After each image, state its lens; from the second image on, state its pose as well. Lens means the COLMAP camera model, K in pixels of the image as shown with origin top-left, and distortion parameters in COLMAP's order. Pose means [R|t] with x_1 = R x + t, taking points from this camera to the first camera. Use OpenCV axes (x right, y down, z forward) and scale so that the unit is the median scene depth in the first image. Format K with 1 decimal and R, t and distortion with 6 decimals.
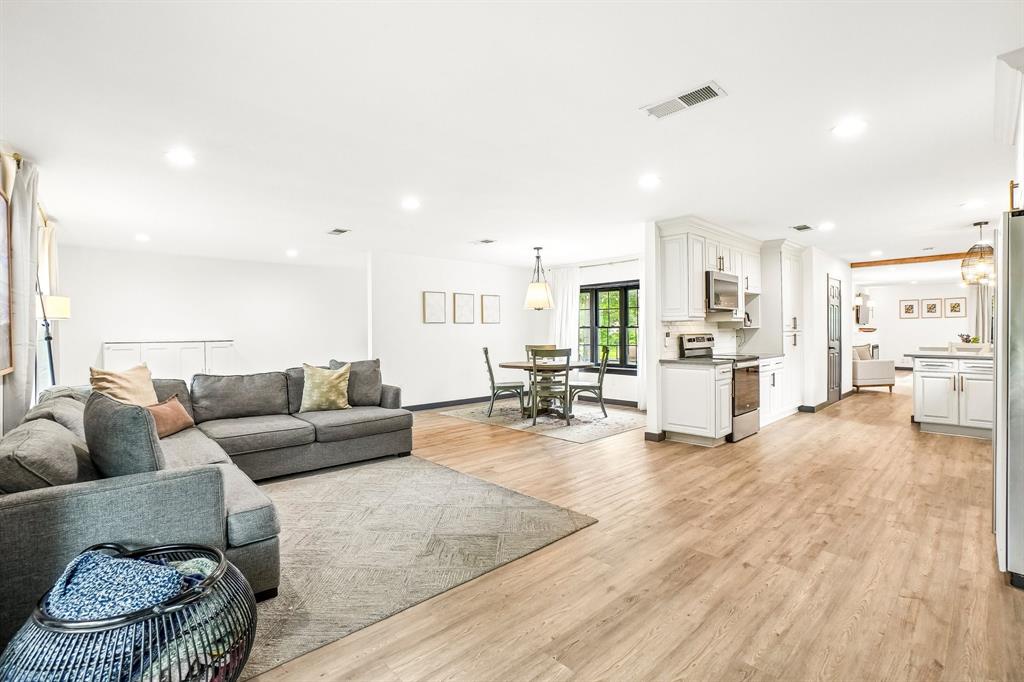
lens RADIAL K [[470.4, 0, 513.1], [0, 470.4, 337.3], [0, 0, 1]] dist [-0.026272, 0.010158]
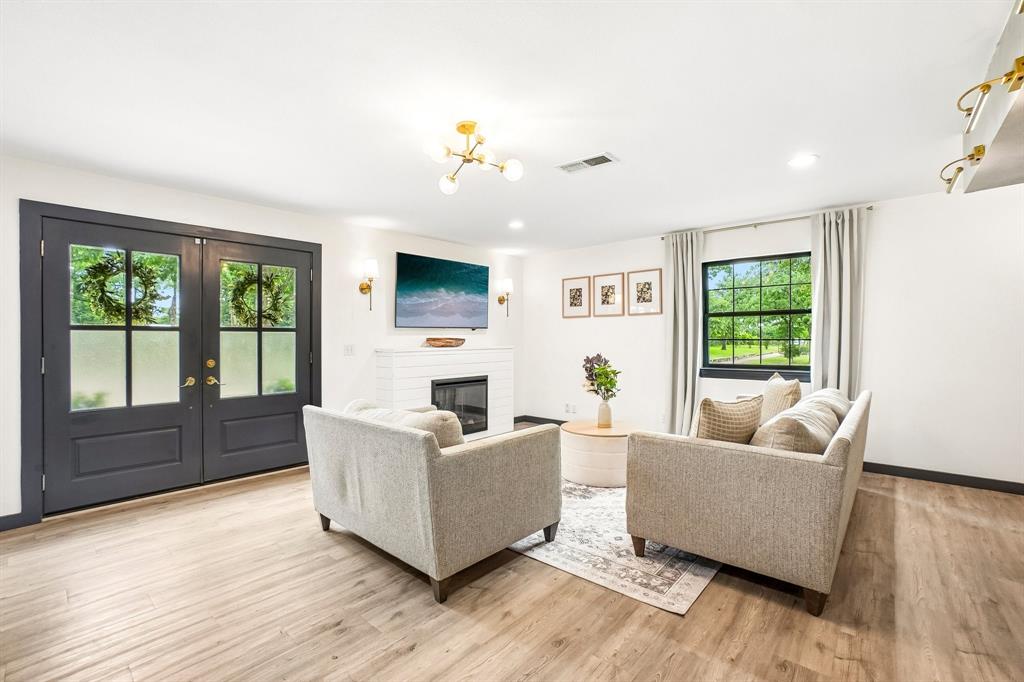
lens RADIAL K [[454.0, 0, 506.1], [0, 454.0, 336.4], [0, 0, 1]] dist [-0.058344, 0.018796]
pose [[0.997437, 0.006667, 0.071237, 1.353137], [-0.005576, 0.999864, -0.015511, -0.026196], [-0.071331, 0.015074, 0.997339, 0.994562]]
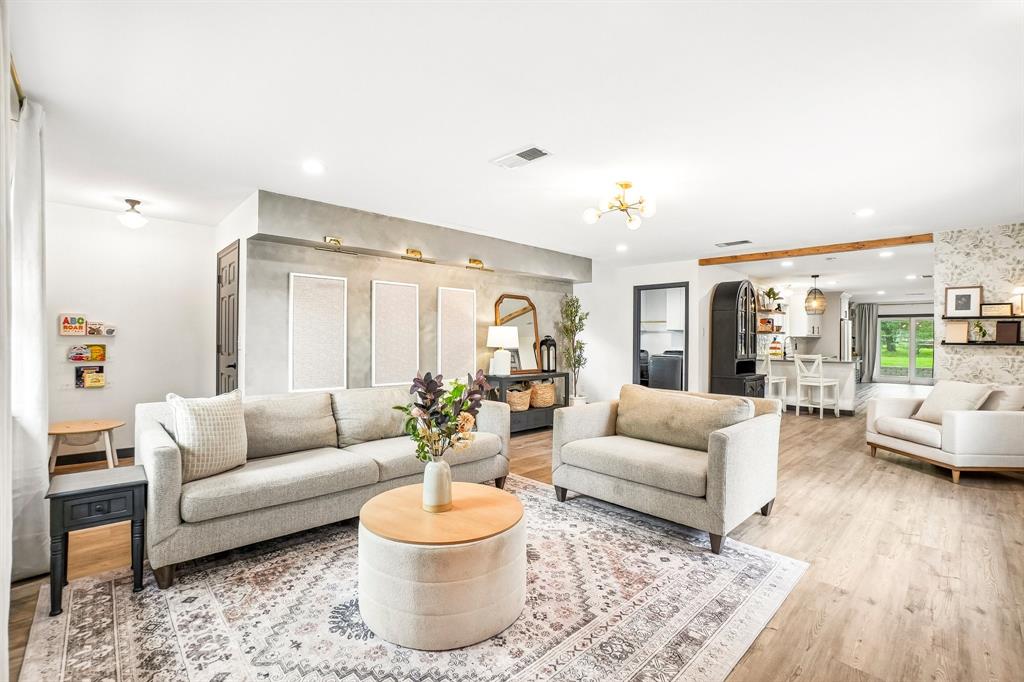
lens RADIAL K [[454.0, 0, 506.1], [0, 454.0, 336.4], [0, 0, 1]] dist [-0.058344, 0.018796]
pose [[-0.999891, 0.003172, 0.014412, 1.463232], [0.003198, 0.999993, 0.001781, -0.034194], [-0.014406, 0.001827, -0.999895, 1.809063]]
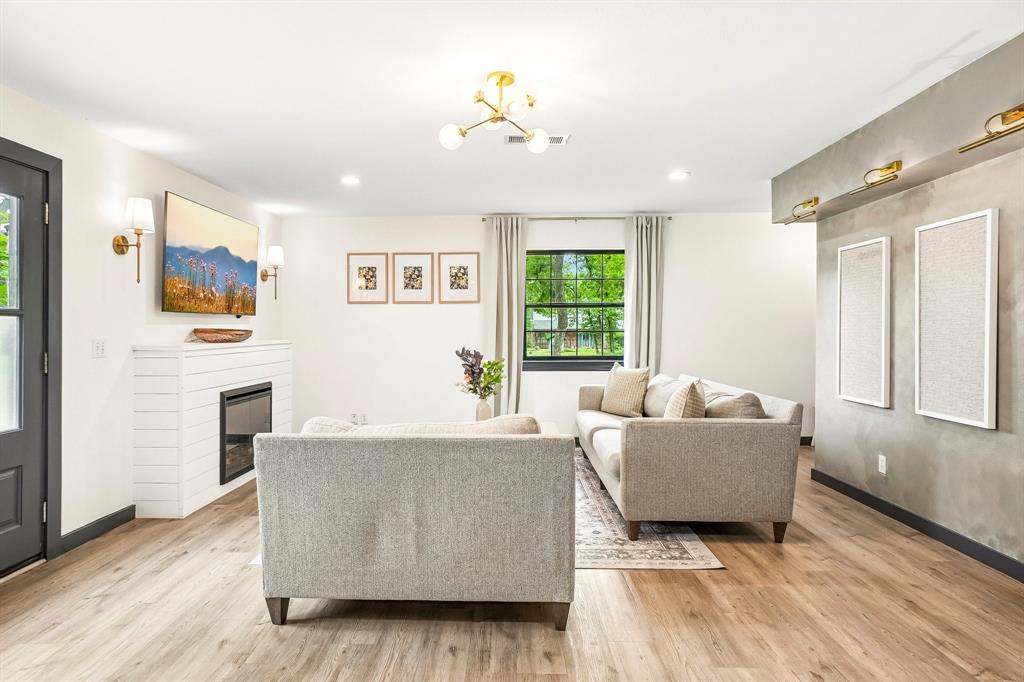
lens RADIAL K [[587.0, 0, 498.5], [0, 587.0, 331.6], [0, 0, 1]] dist [-0.017031, 0.001737]
pose [[0.714189, 0.006099, 0.699926, 1.084704], [0.001741, 0.999943, -0.010490, -0.024374], [-0.699950, 0.008710, 0.714138, 1.071256]]
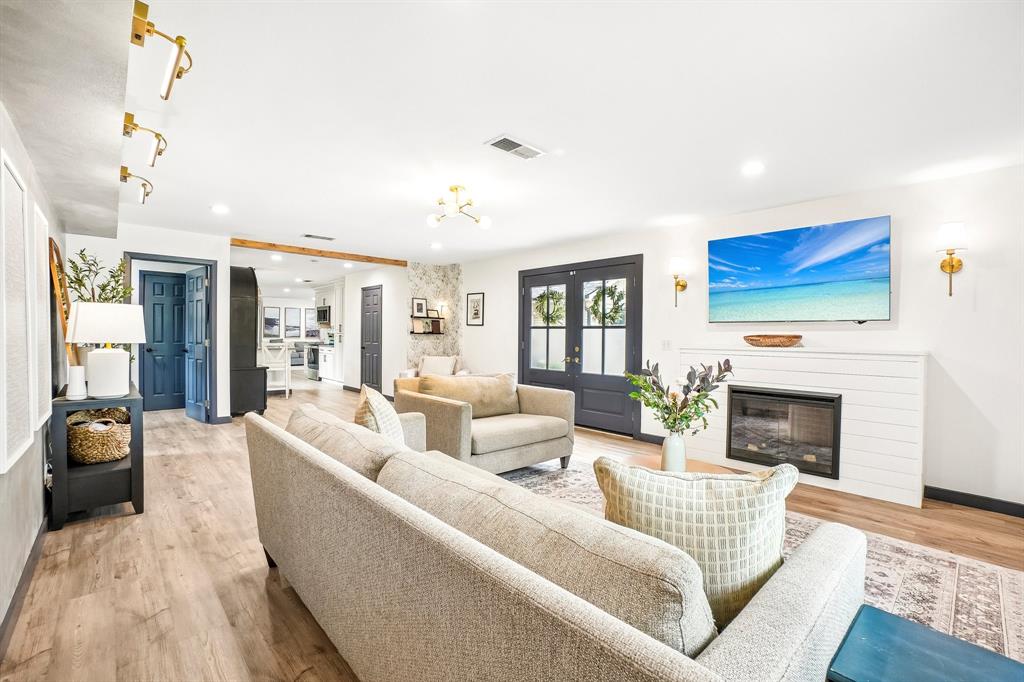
lens RADIAL K [[448.3, 0, 496.5], [0, 448.3, 337.1], [0, 0, 1]] dist [-0.057872, 0.018240]
pose [[-0.052212, 0.016409, -0.998501, 1.848312], [-0.021192, 0.999622, 0.017536, -0.033696], [0.998411, 0.022076, -0.051845, 1.410441]]
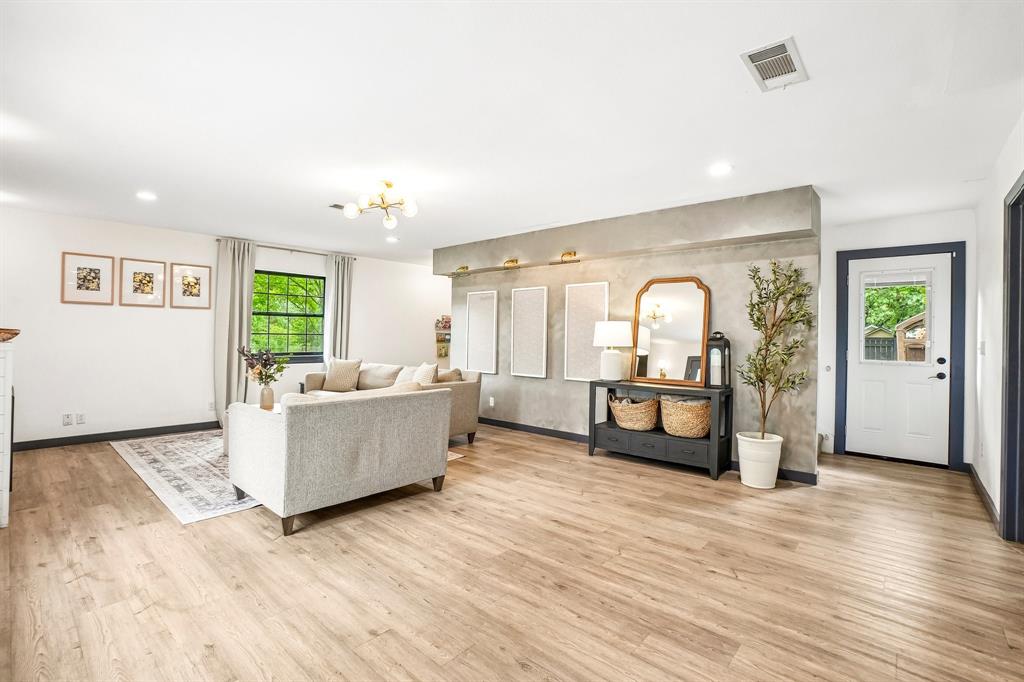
lens RADIAL K [[465.0, 0, 508.5], [0, 465.0, 334.2], [0, 0, 1]] dist [-0.062831, 0.019270]
pose [[-0.078513, 0.011720, 0.996844, 0.844319], [-0.003095, 0.999923, -0.012000, -0.023714], [-0.996908, -0.004027, -0.078471, 1.241876]]
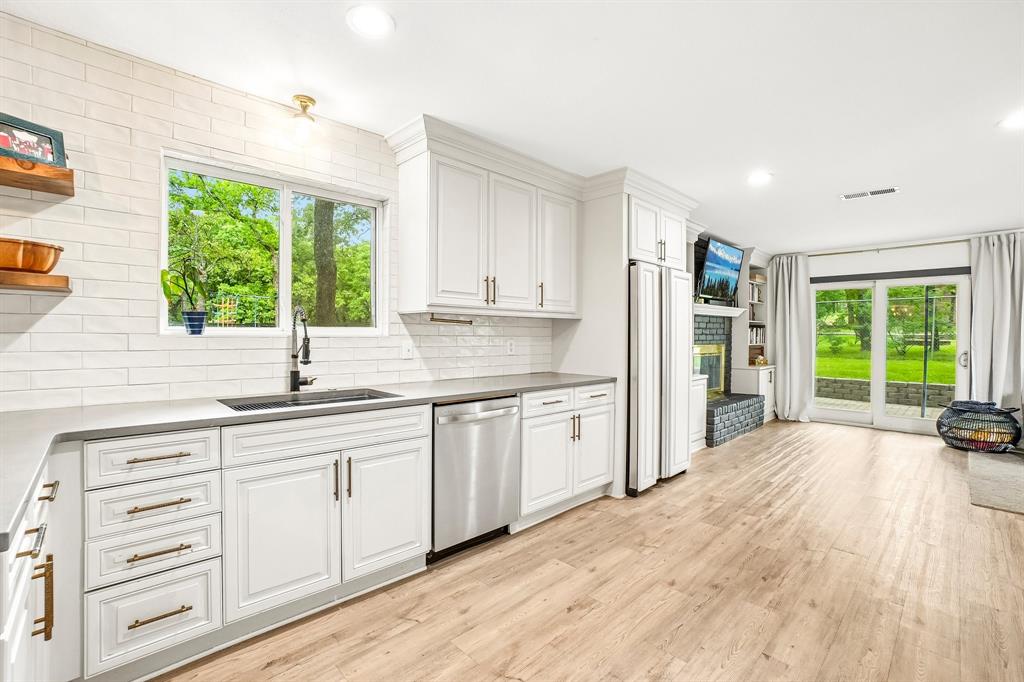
lens RADIAL K [[454.0, 0, 506.1], [0, 454.0, 336.4], [0, 0, 1]] dist [-0.058344, 0.018796]
pose [[-0.999935, 0.002708, 0.011080, 0.514828], [0.002841, 0.999923, 0.012040, -0.012486], [-0.011046, 0.012071, -0.999866, 0.813891]]
